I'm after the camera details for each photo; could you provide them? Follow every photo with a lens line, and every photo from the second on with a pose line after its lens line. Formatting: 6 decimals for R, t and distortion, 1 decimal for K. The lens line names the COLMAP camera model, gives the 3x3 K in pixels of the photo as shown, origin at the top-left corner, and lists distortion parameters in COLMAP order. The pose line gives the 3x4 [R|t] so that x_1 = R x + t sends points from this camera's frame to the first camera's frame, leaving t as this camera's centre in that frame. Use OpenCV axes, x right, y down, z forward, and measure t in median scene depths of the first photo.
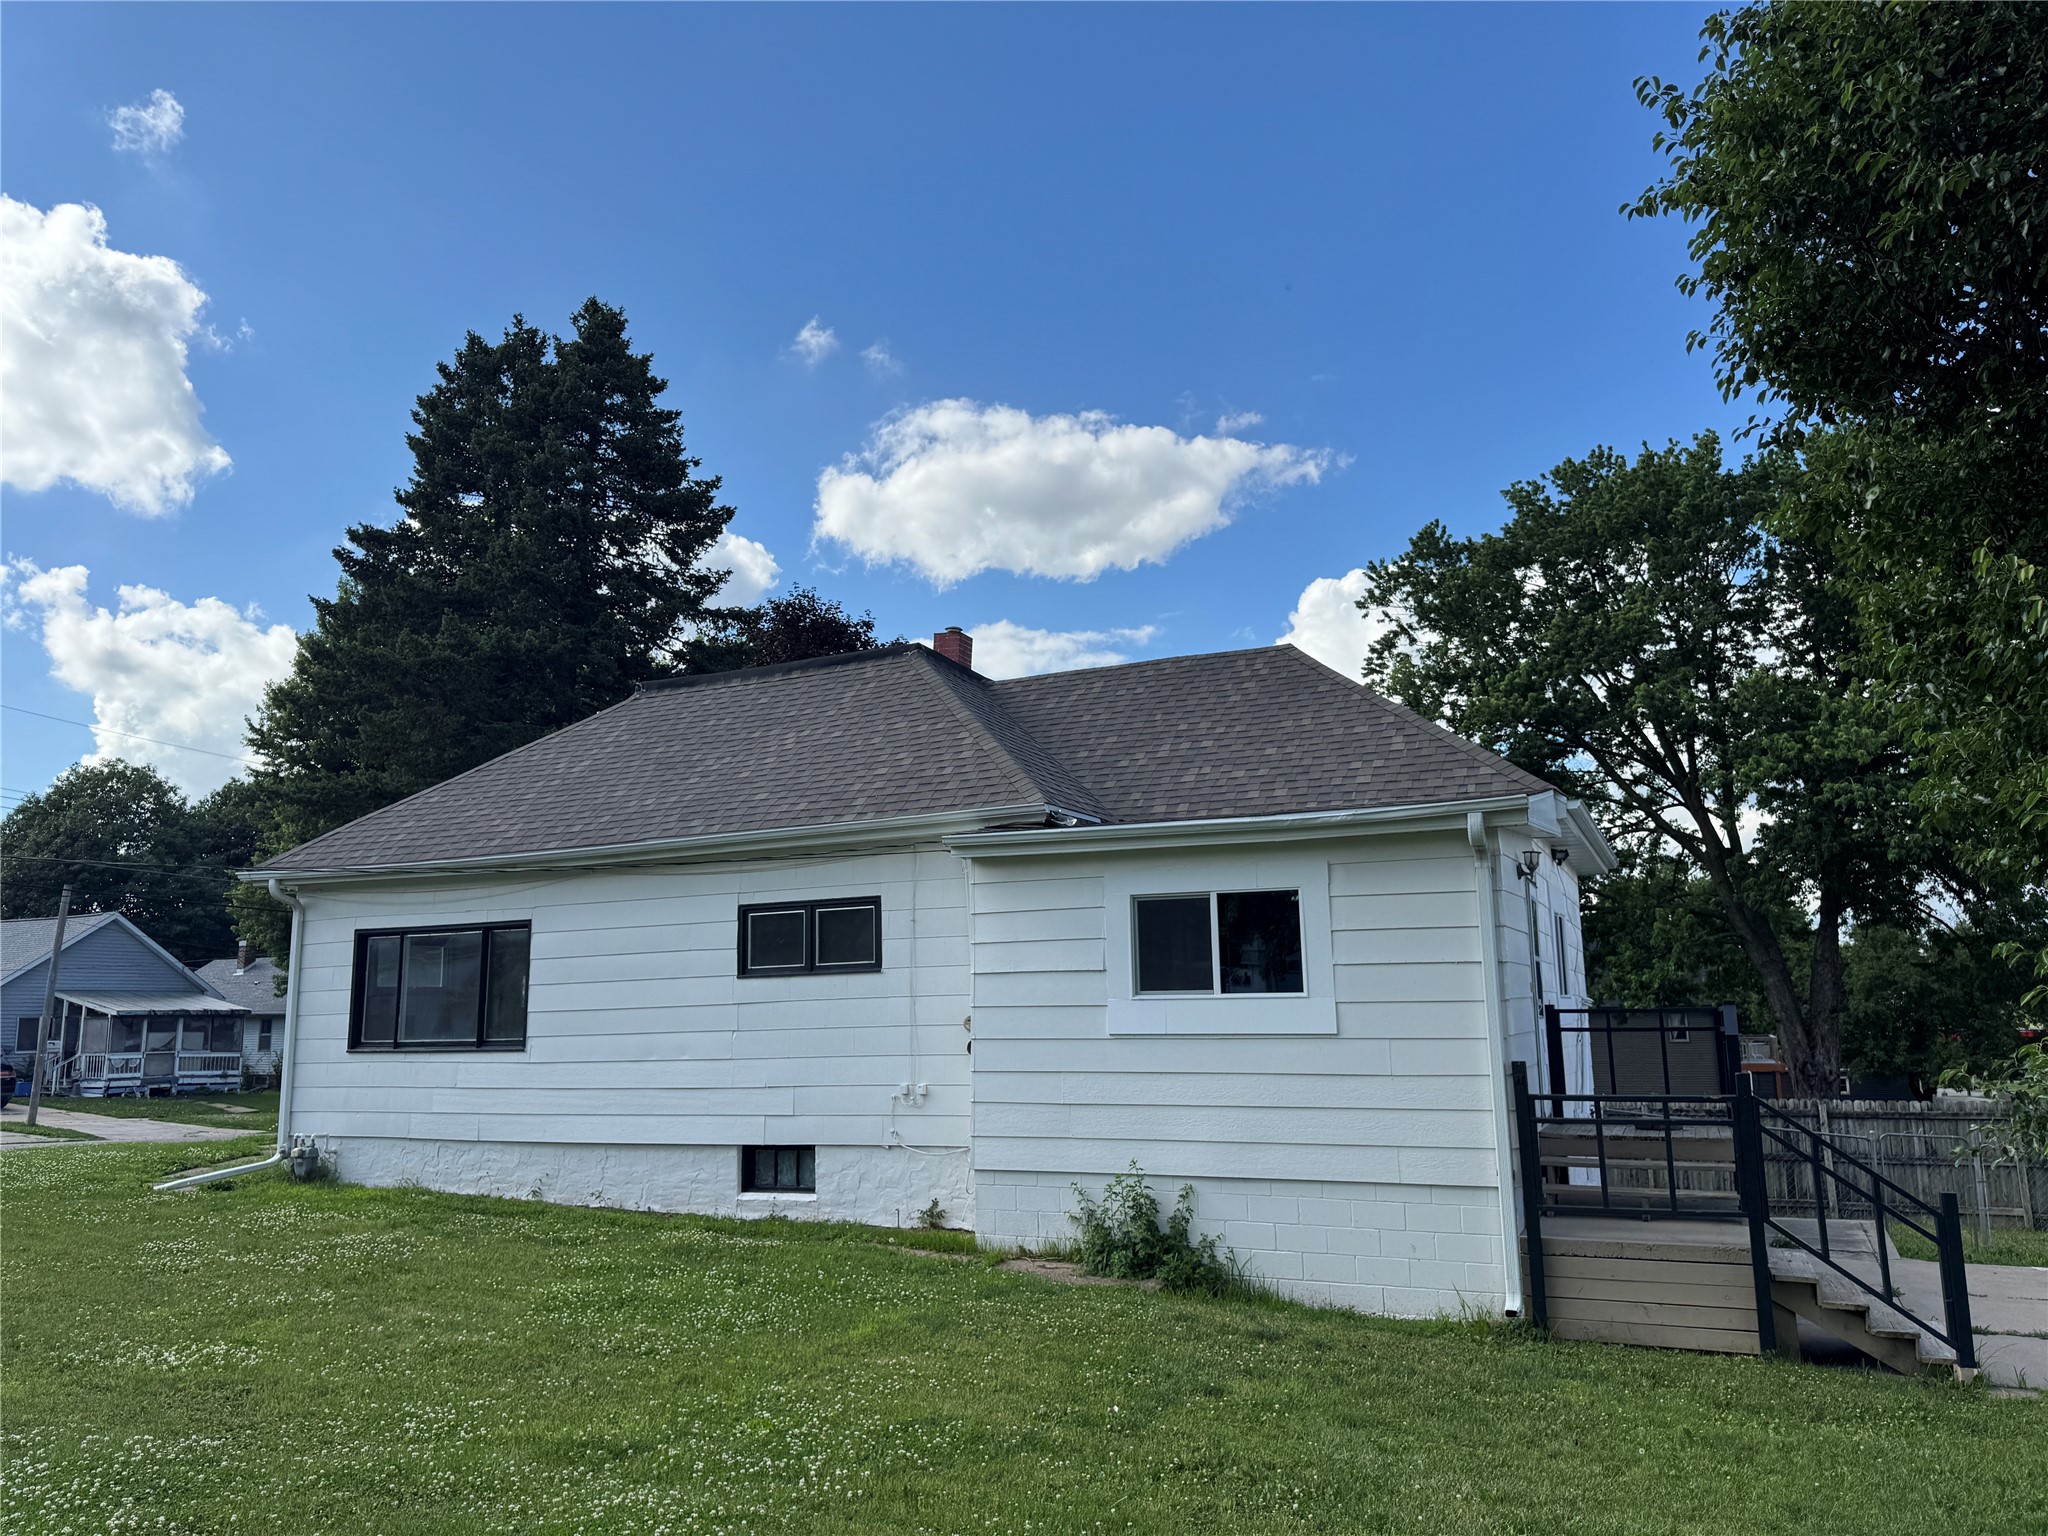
lens RADIAL K [[1448.4, 0, 1015.3], [0, 1448.4, 770.6], [0, 0, 1]] dist [0.016800, -0.026756]
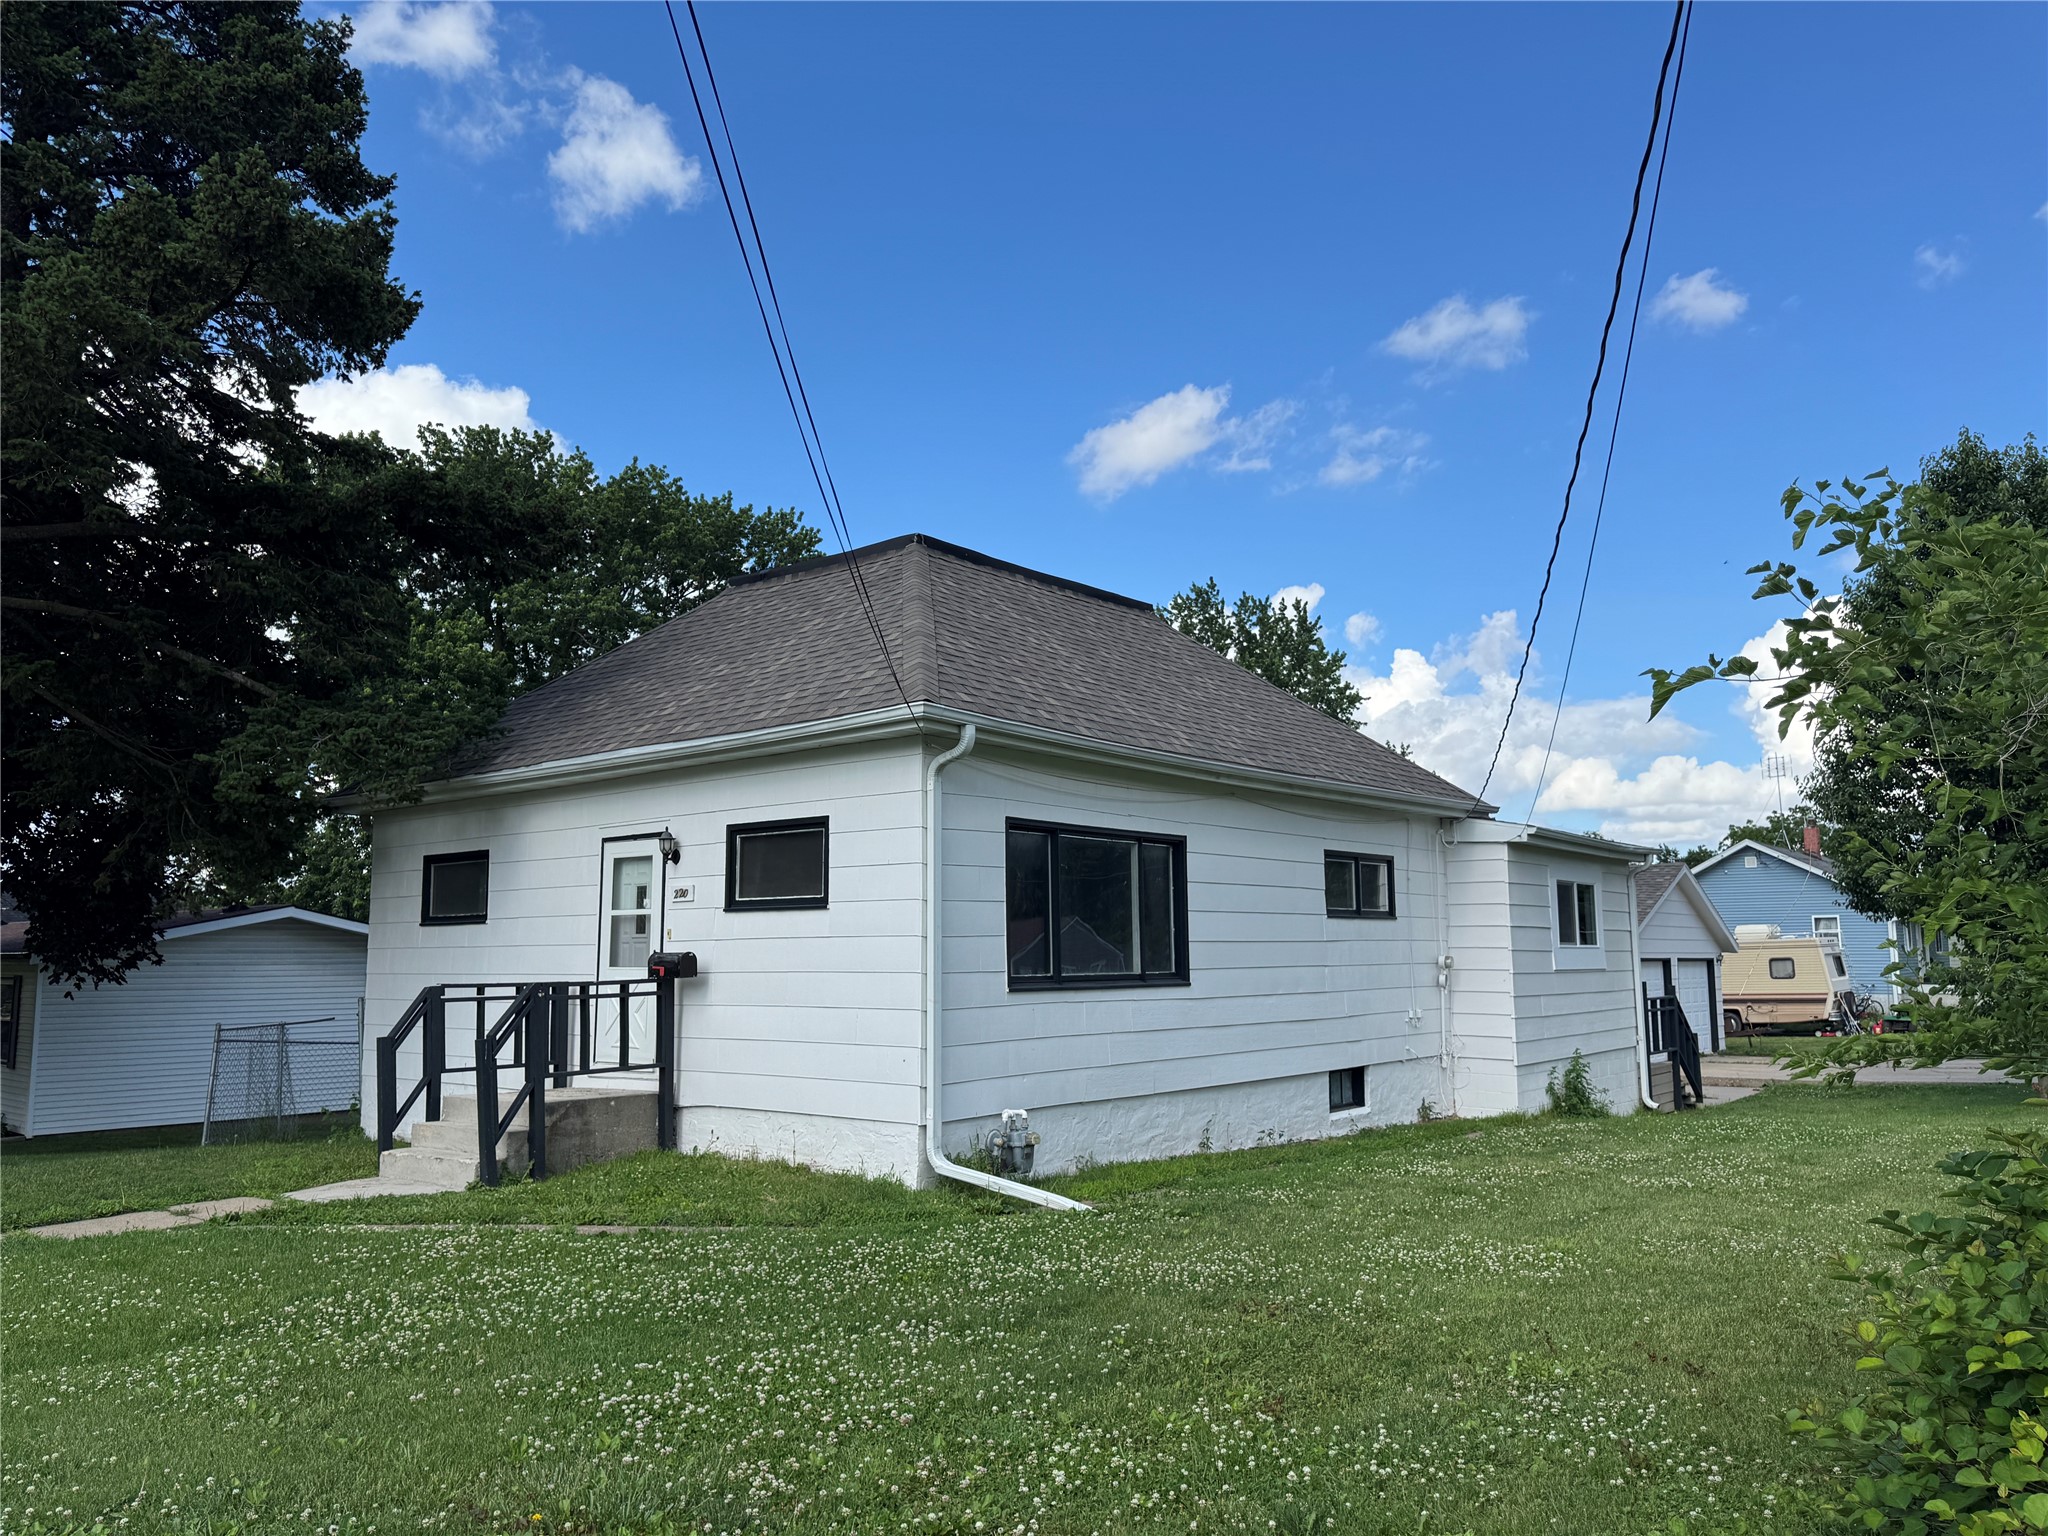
lens RADIAL K [[1448.4, 0, 1025.1], [0, 1448.4, 766.9], [0, 0, 1]] dist [0.016800, -0.026756]
pose [[0.262863, 0.144574, 0.953940, -1.314592], [-0.162427, 0.981229, -0.103952, 0.184545], [-0.951063, -0.127621, 0.281412, 0.937836]]
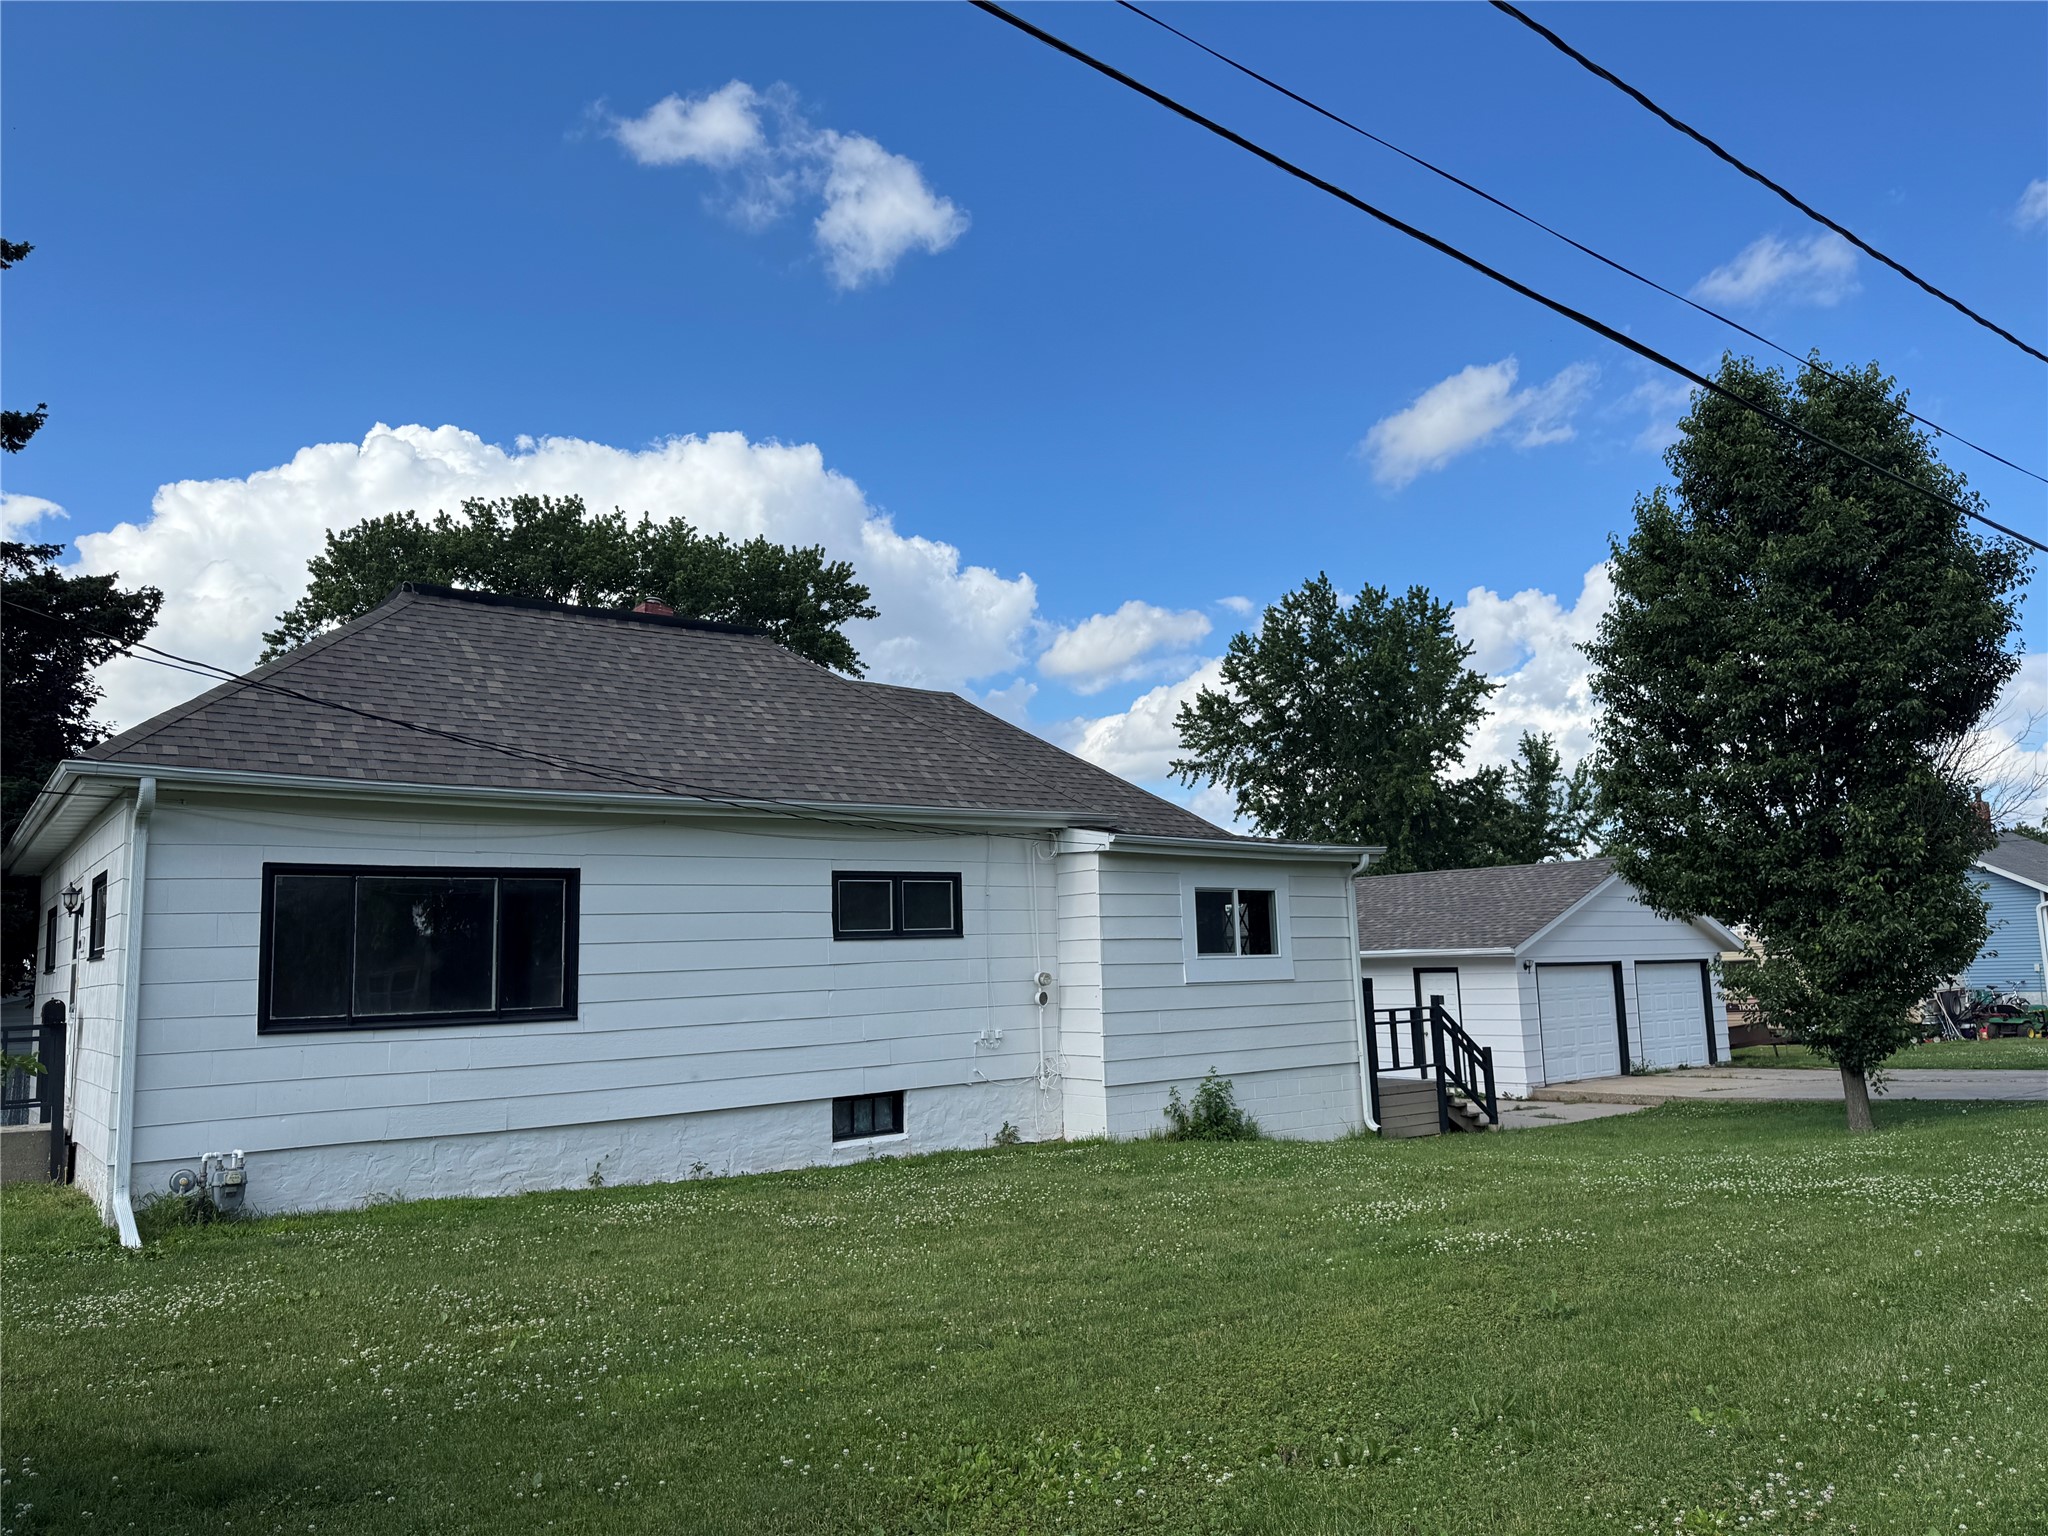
lens RADIAL K [[1448.4, 0, 1059.0], [0, 1448.4, 774.0], [0, 0, 1]] dist [0.016800, -0.026756]
pose [[0.451060, 0.126583, 0.883471, -1.076846], [-0.119896, 0.989512, -0.080563, 0.089861], [-0.884404, -0.069586, 0.461506, 0.382876]]
